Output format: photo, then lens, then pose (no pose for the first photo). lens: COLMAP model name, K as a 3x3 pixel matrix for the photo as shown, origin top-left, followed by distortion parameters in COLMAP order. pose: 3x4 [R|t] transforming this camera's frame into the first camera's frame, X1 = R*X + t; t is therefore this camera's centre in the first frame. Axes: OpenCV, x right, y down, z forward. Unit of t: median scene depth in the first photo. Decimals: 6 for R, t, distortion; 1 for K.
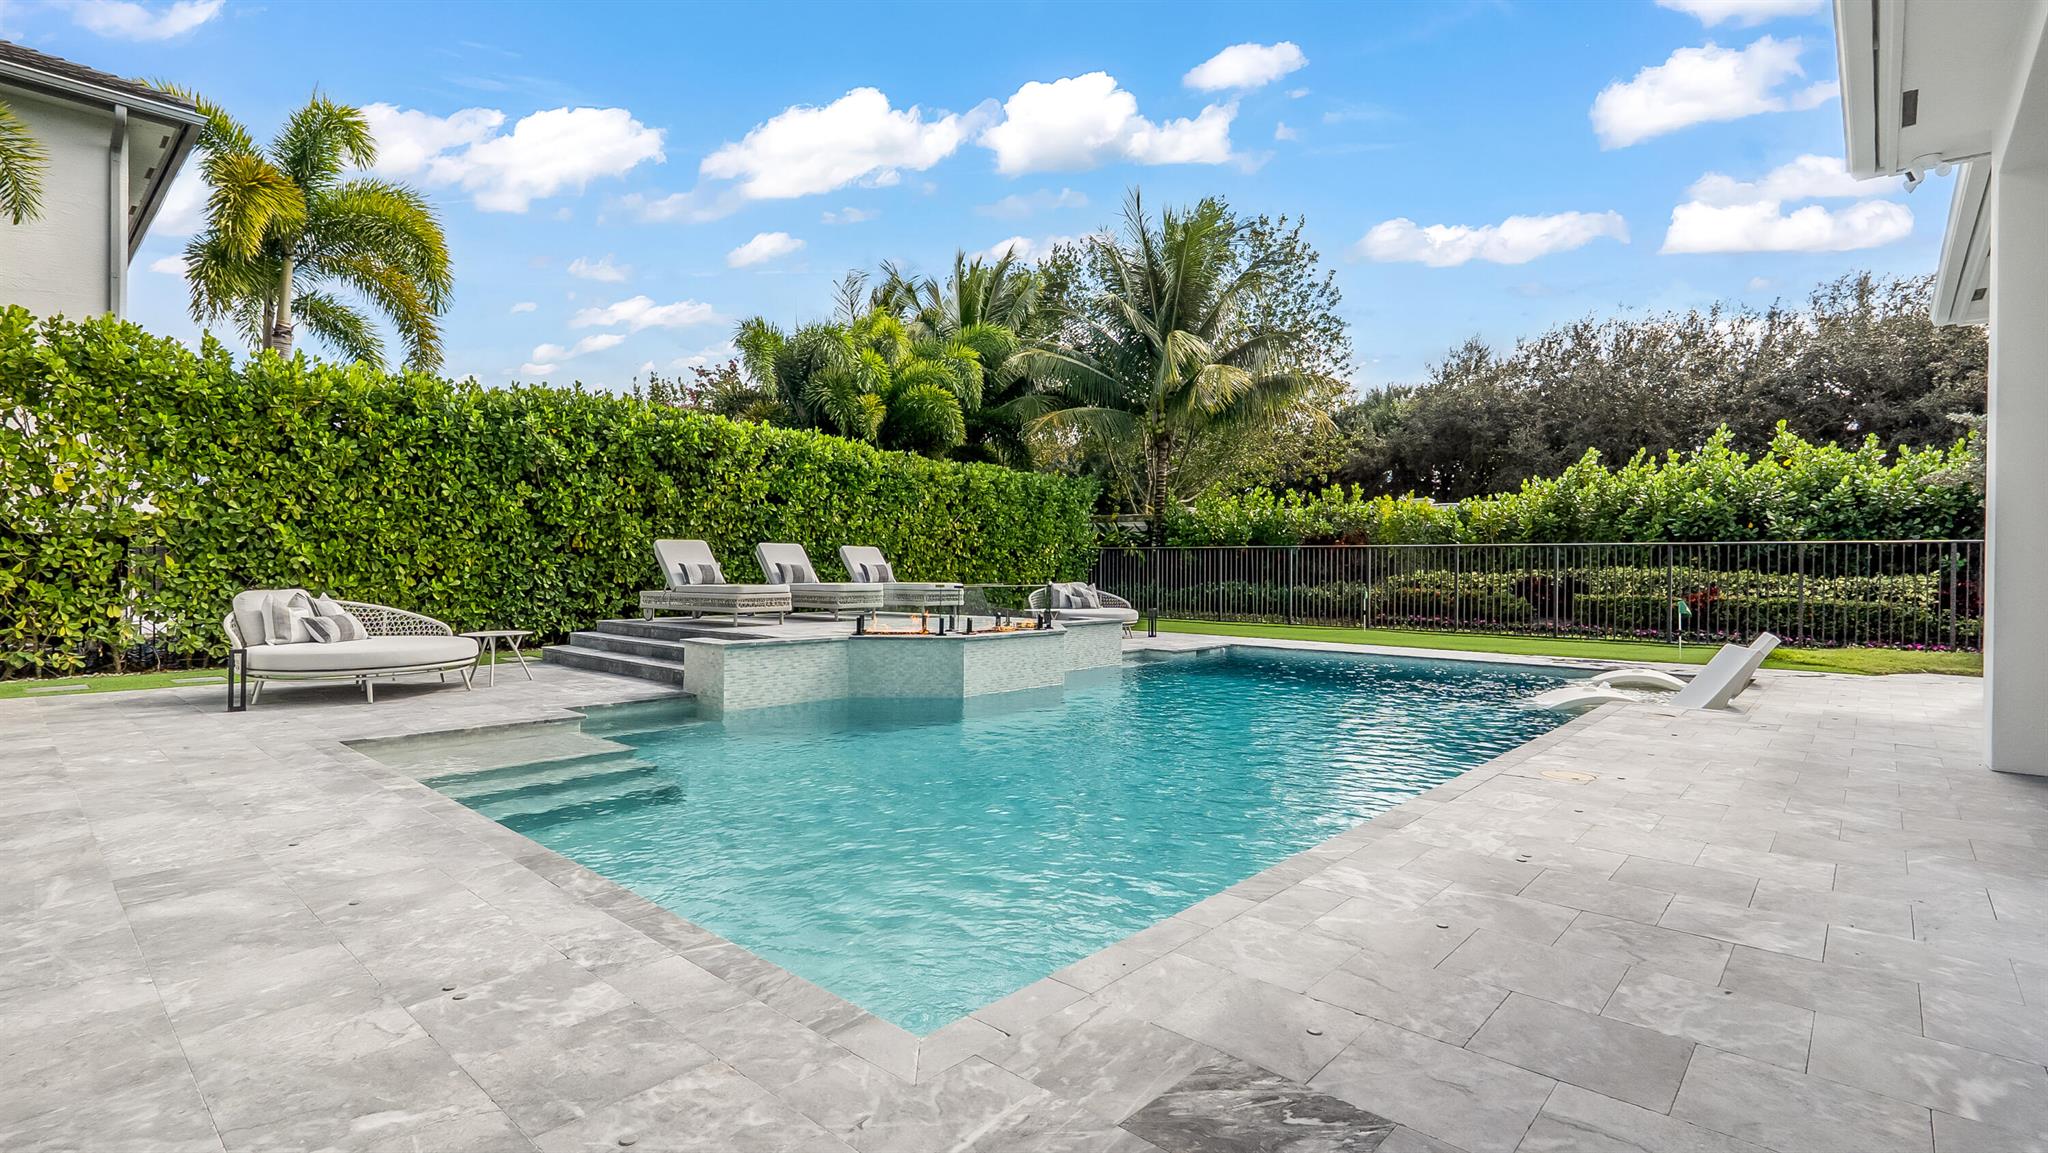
lens RADIAL K [[953.6, 0, 1028.8], [0, 953.6, 566.4], [0, 0, 1]] dist [-0.008213, 0.000566]
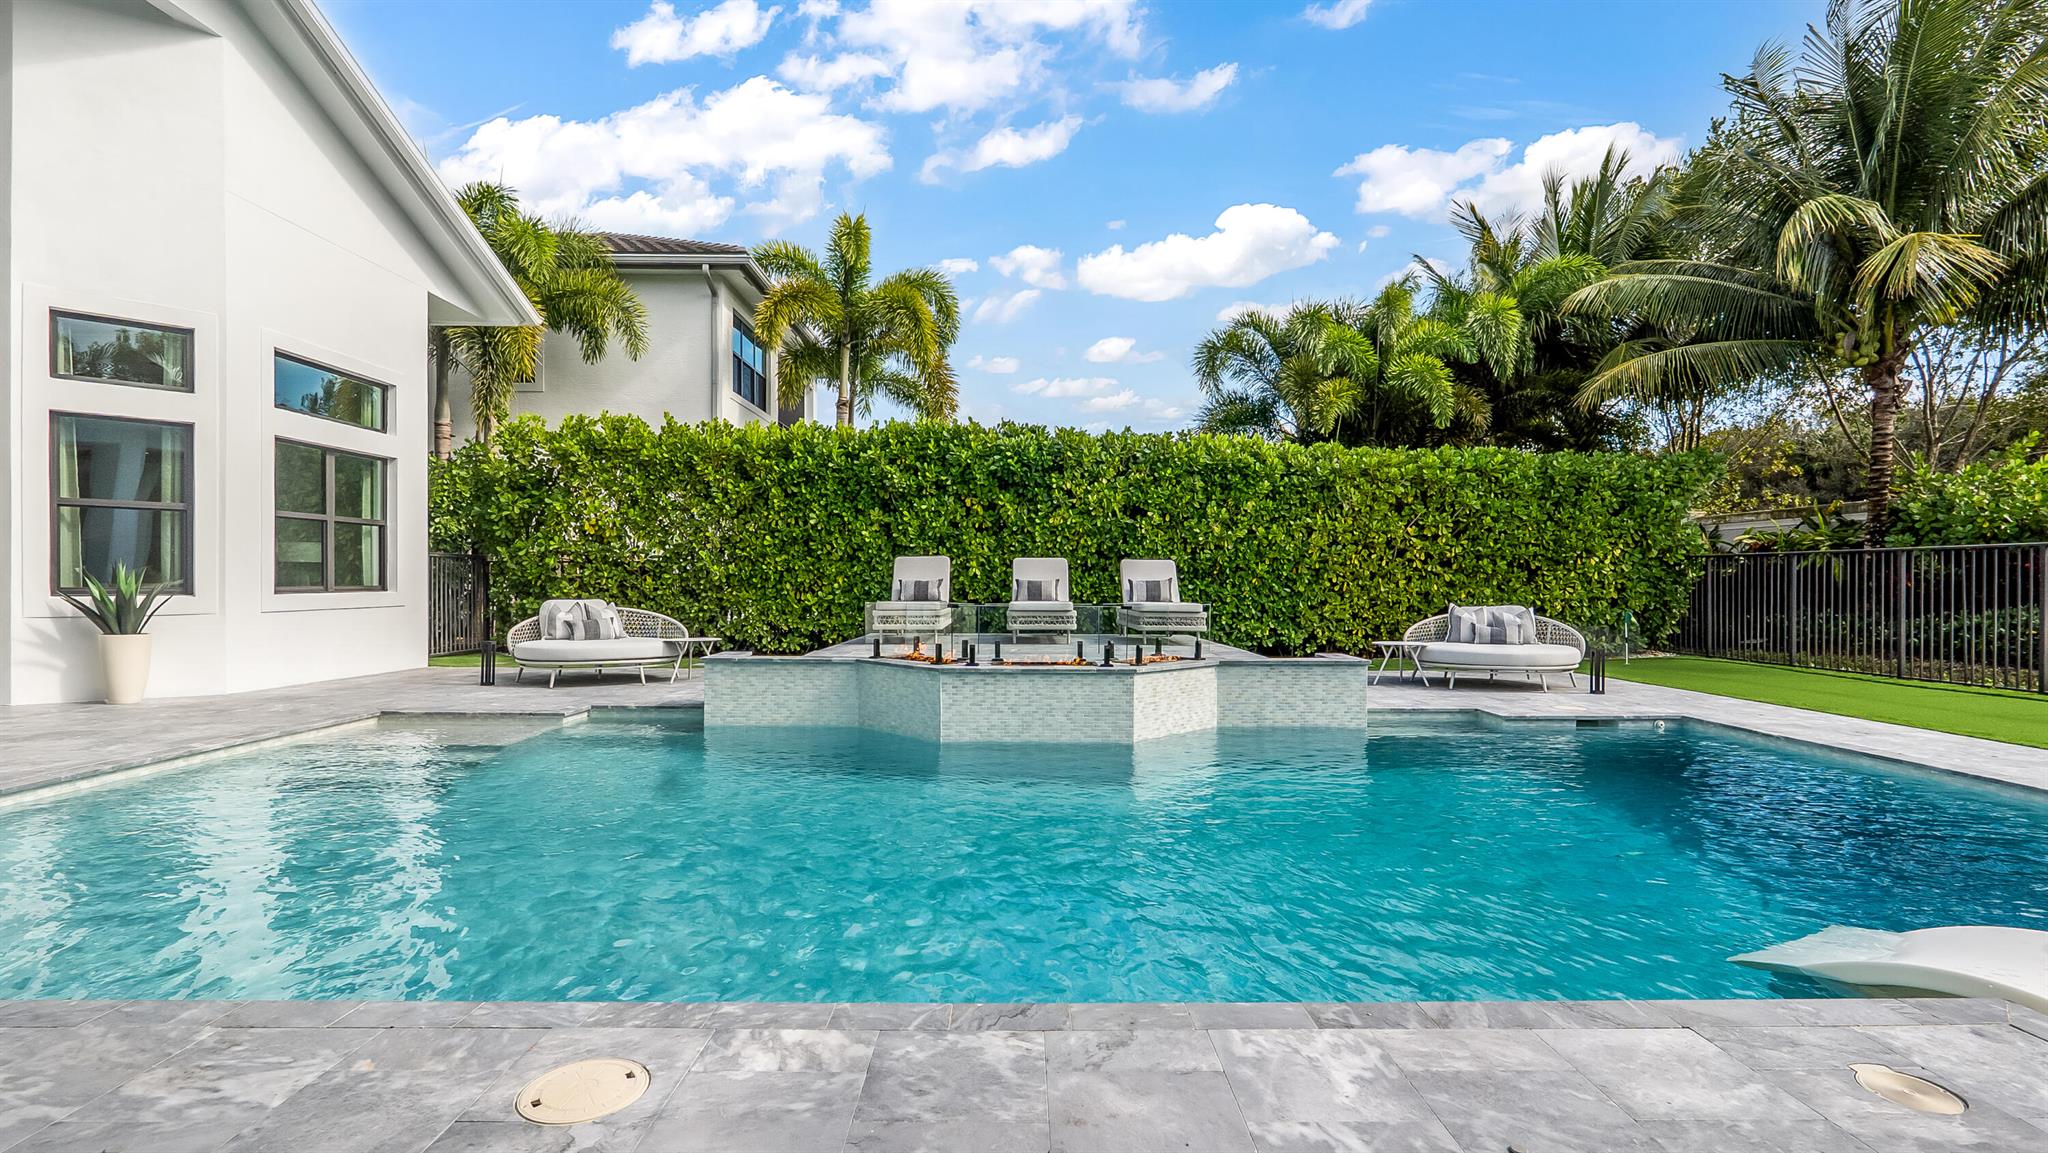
lens RADIAL K [[953.6, 0, 1023.8], [0, 953.6, 584.0], [0, 0, 1]] dist [-0.008213, 0.000566]
pose [[0.673745, -0.000760, -0.738964, 0.363209], [-0.000020, 0.999999, -0.001047, 0.001894], [0.738964, 0.000720, 0.673744, 0.314356]]
